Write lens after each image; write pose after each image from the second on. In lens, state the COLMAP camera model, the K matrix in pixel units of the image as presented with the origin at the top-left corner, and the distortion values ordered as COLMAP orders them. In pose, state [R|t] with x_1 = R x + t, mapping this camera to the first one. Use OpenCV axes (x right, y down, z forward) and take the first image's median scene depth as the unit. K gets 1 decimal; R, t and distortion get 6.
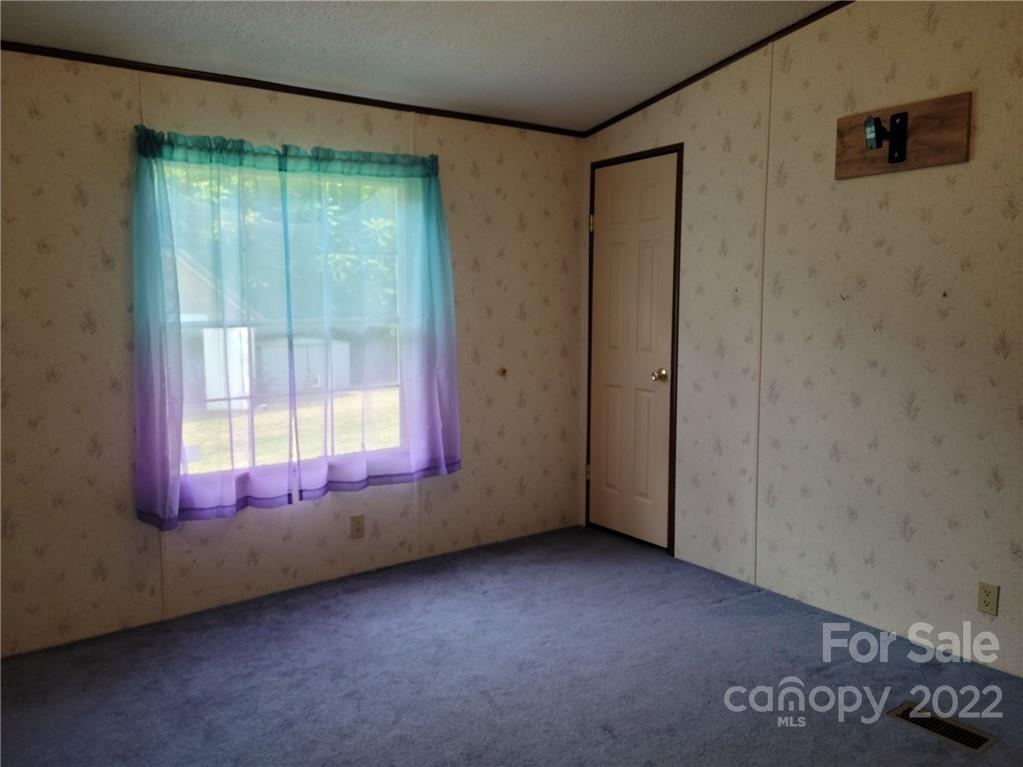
lens RADIAL K [[814.8, 0, 509.4], [0, 814.8, 378.1], [0, 0, 1]] dist [0.093093, -0.029916]
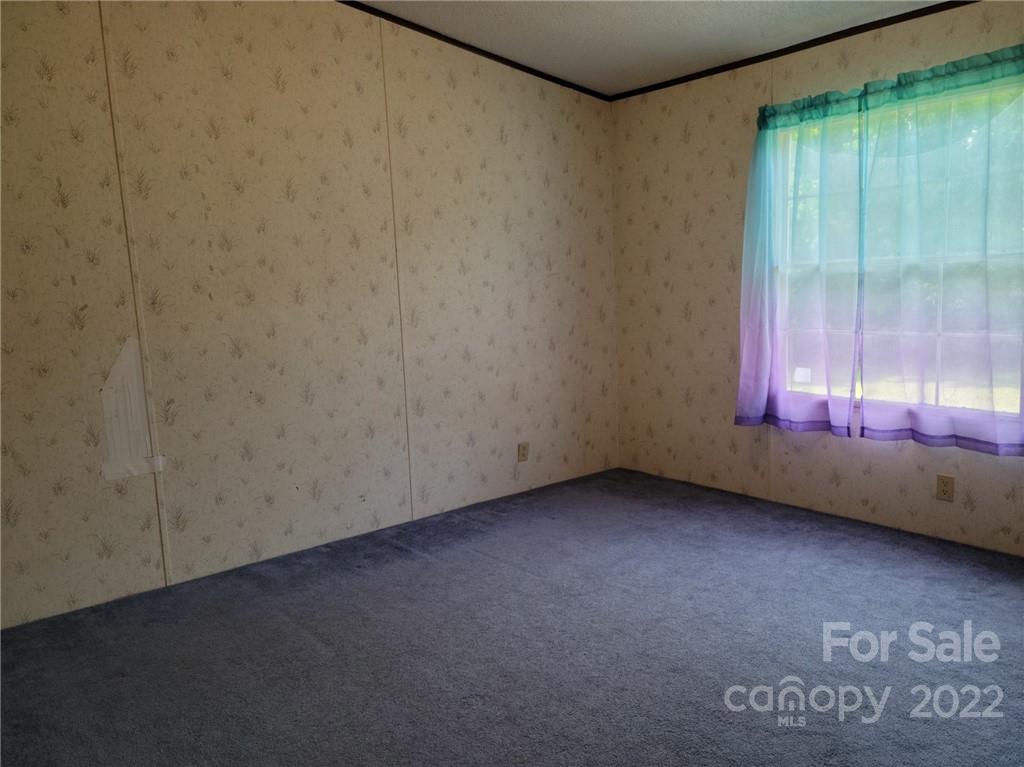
lens RADIAL K [[815.6, 0, 511.0], [0, 815.6, 385.2], [0, 0, 1]] dist [0.093093, -0.029916]
pose [[0.044076, 0.148692, -0.987901, 0.748492], [-0.055448, 0.987702, 0.146188, -0.042296], [0.997488, 0.048334, 0.051778, 0.513515]]
